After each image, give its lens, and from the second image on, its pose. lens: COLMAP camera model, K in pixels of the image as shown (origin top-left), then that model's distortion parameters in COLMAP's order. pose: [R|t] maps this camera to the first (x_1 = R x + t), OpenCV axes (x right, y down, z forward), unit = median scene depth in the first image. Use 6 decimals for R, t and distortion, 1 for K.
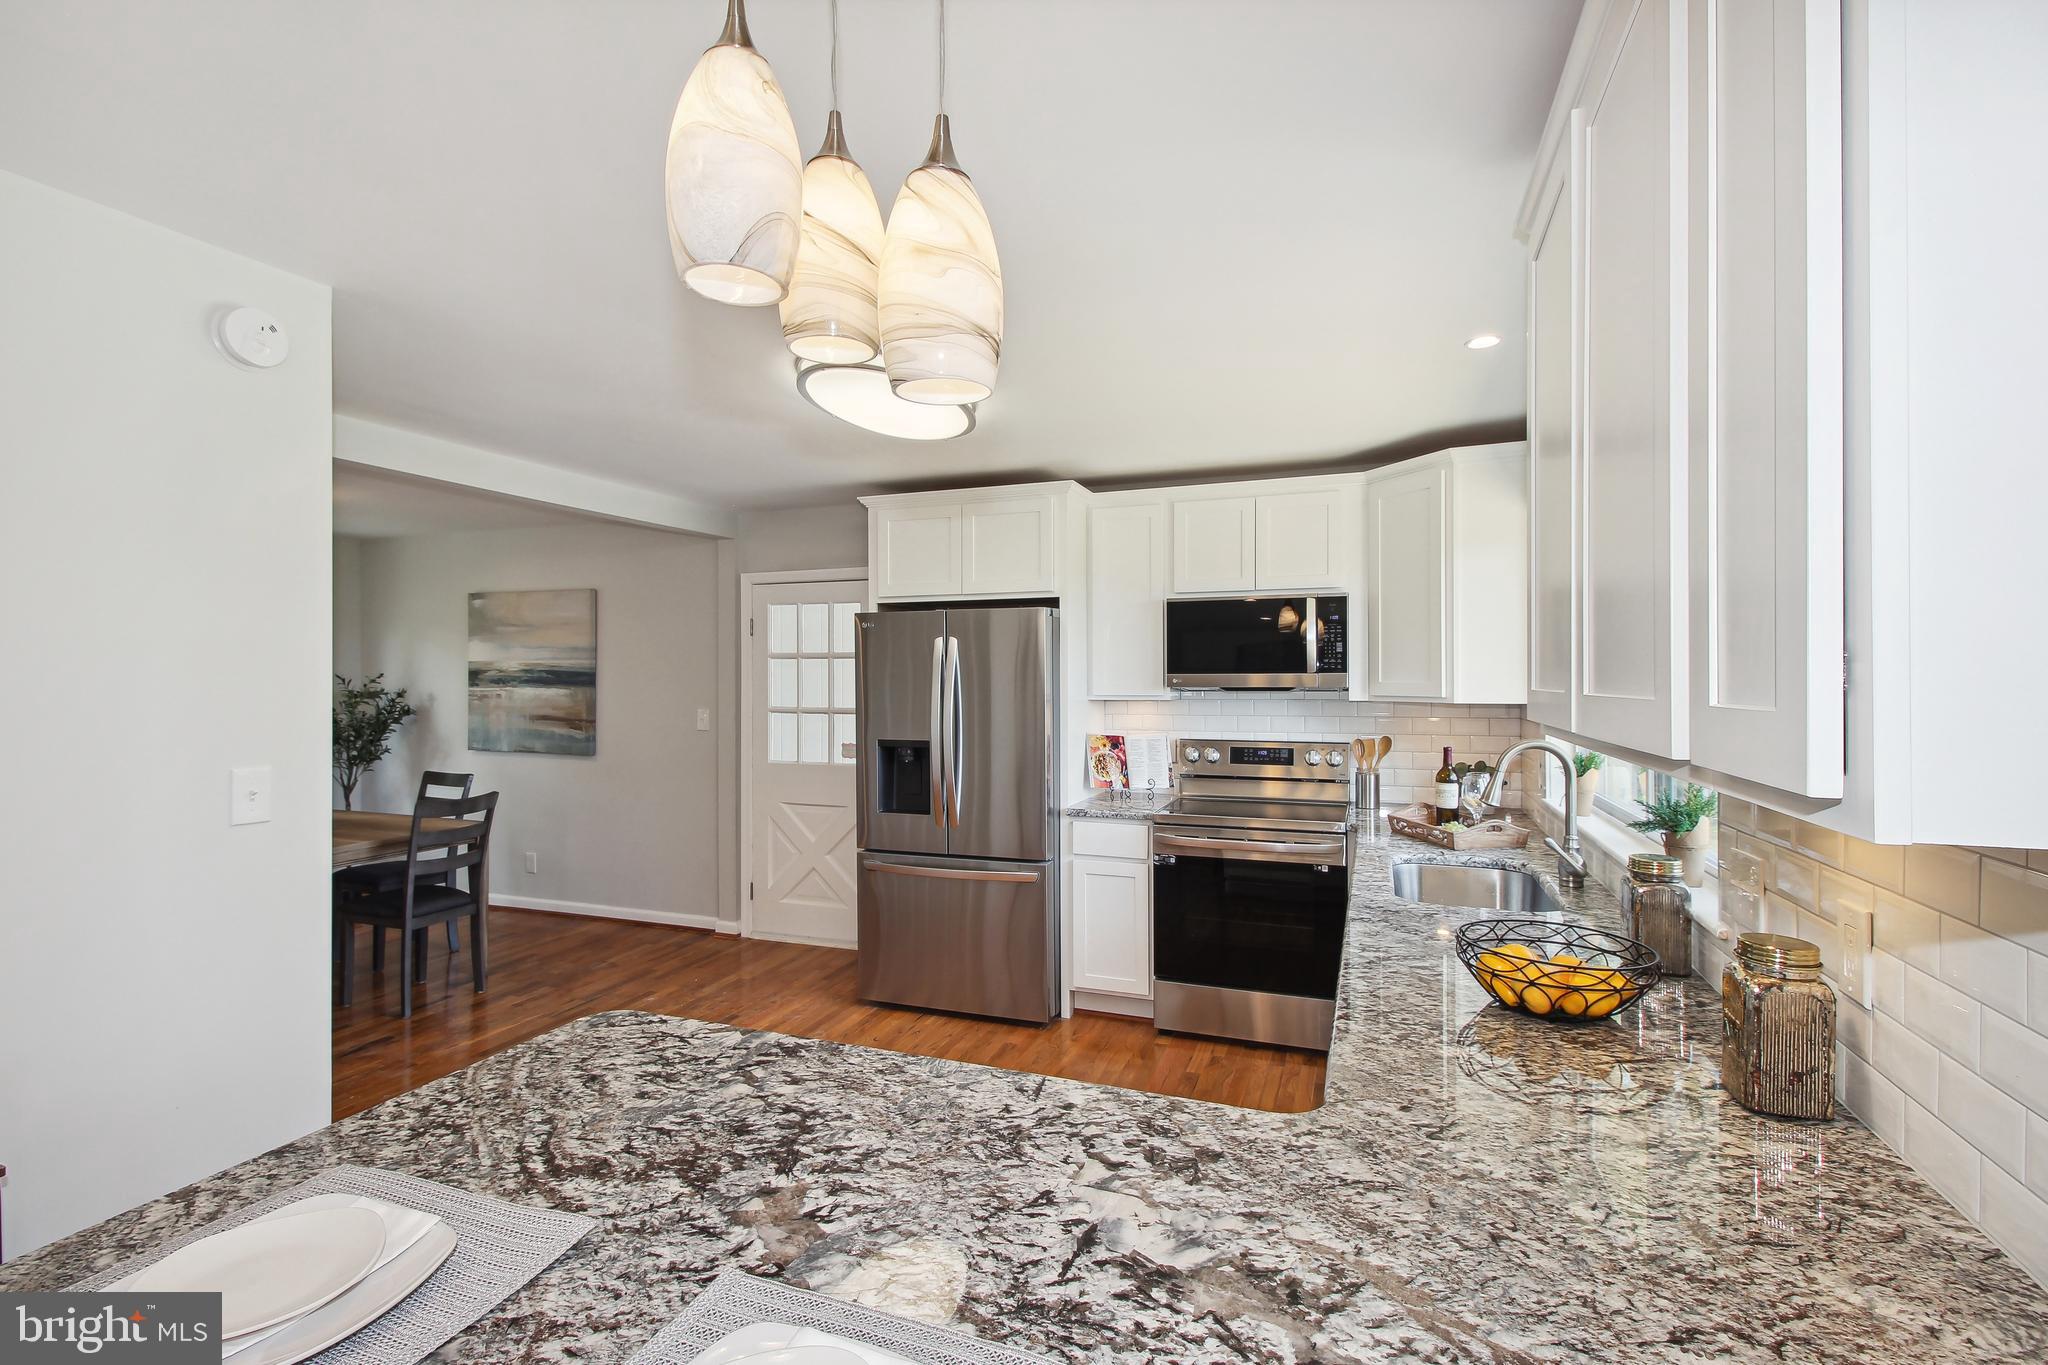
lens RADIAL K [[964.9, 0, 1017.7], [0, 964.9, 676.9], [0, 0, 1]] dist [0.009007, -0.005919]
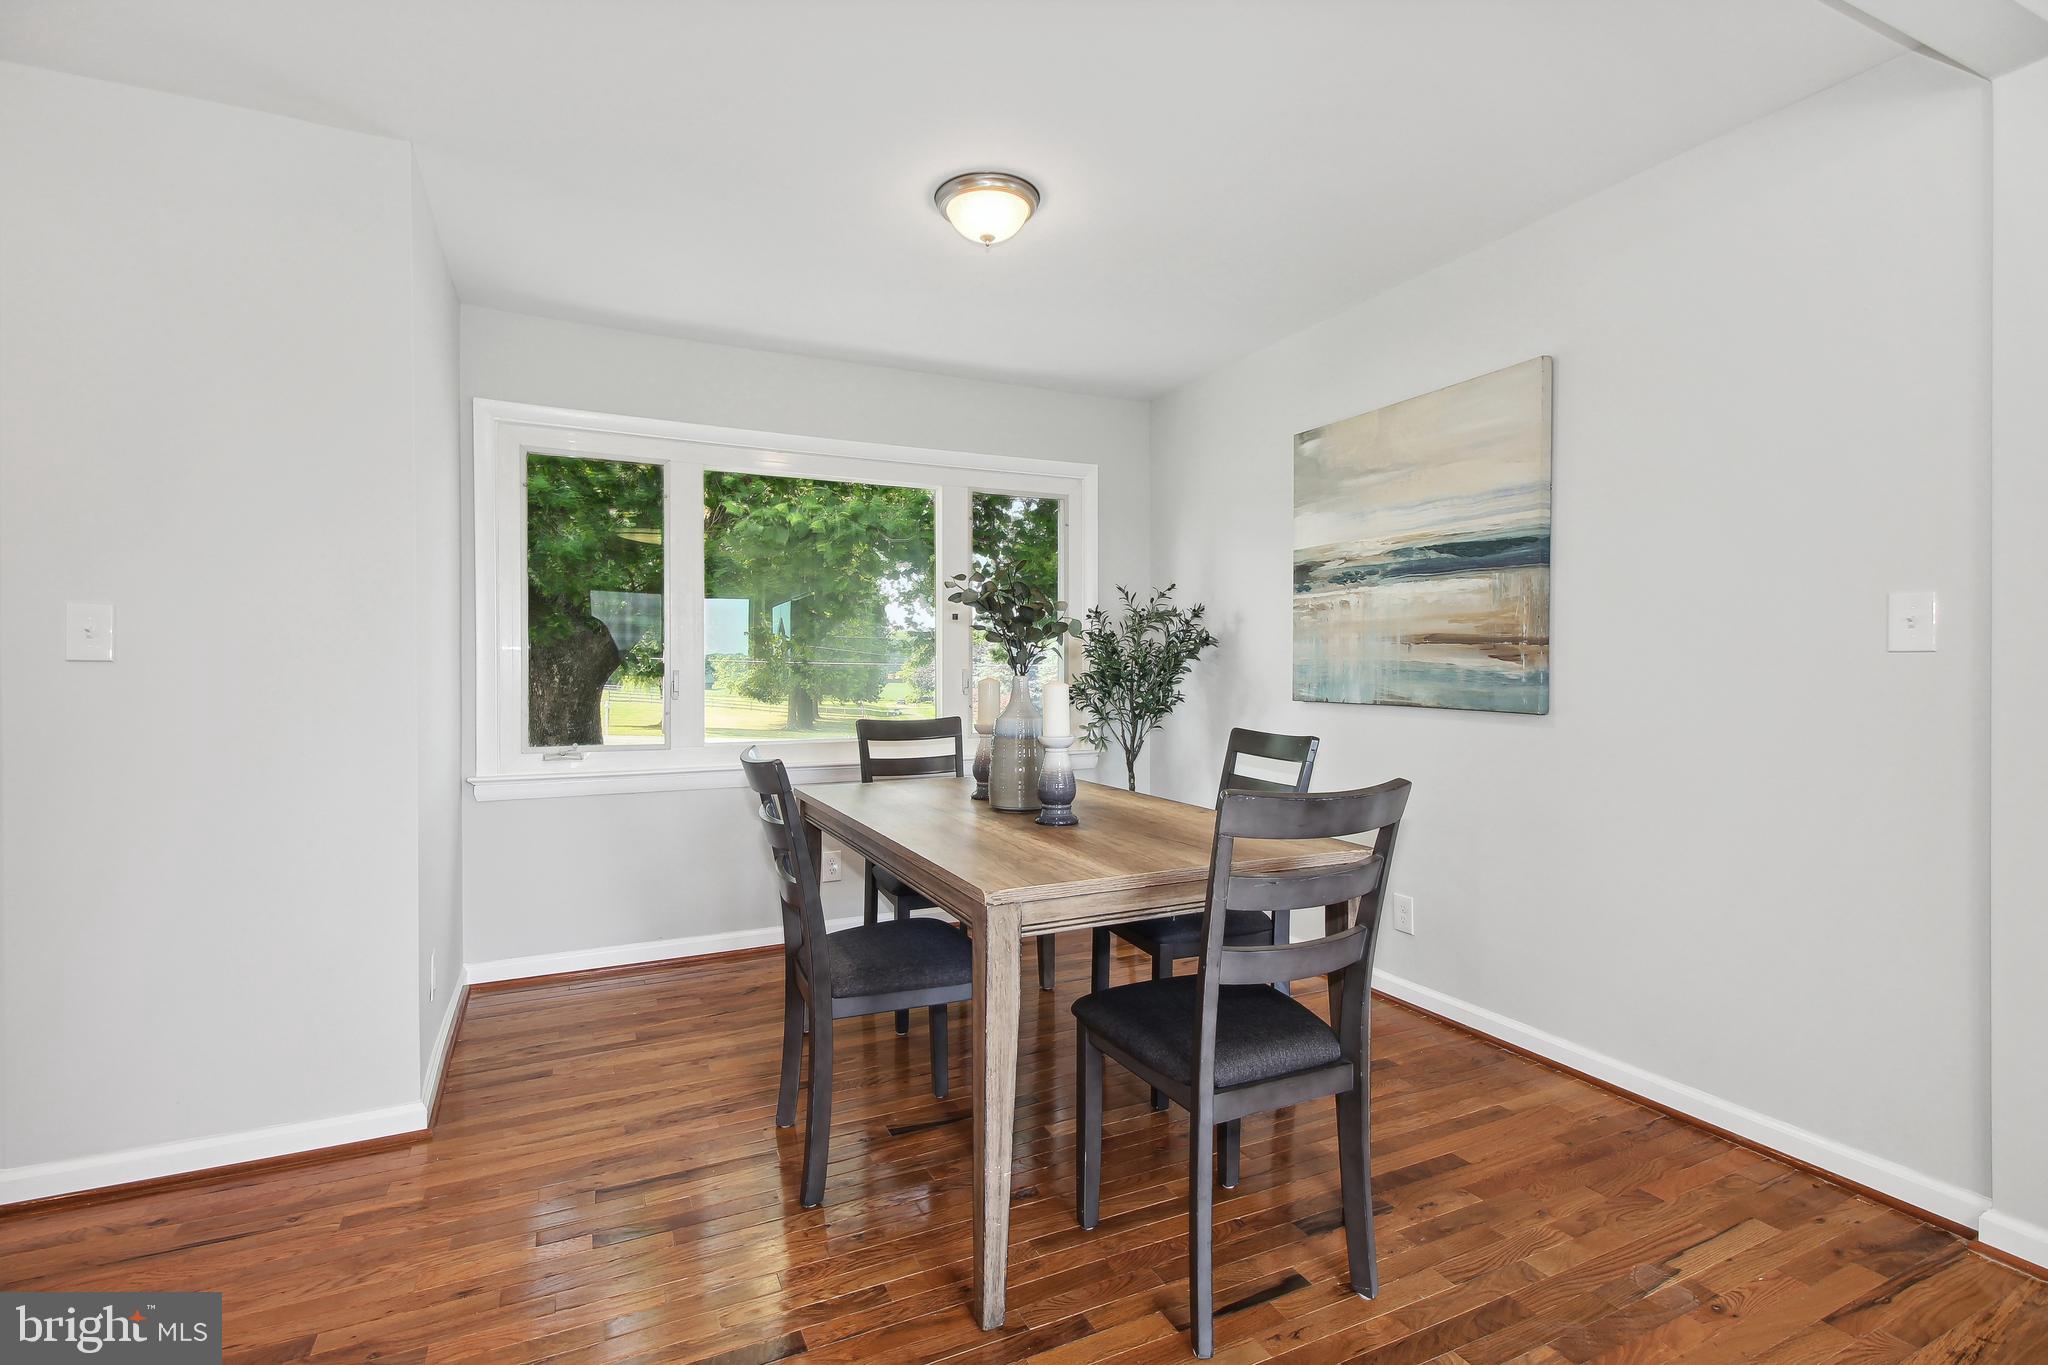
lens RADIAL K [[964.9, 0, 1021.6], [0, 964.9, 665.8], [0, 0, 1]] dist [0.009007, -0.005919]
pose [[0.729530, 0.001004, -0.683948, -0.296299], [0.000987, 0.999996, 0.002520, 0.055029], [0.683948, -0.002513, 0.729526, 0.471410]]
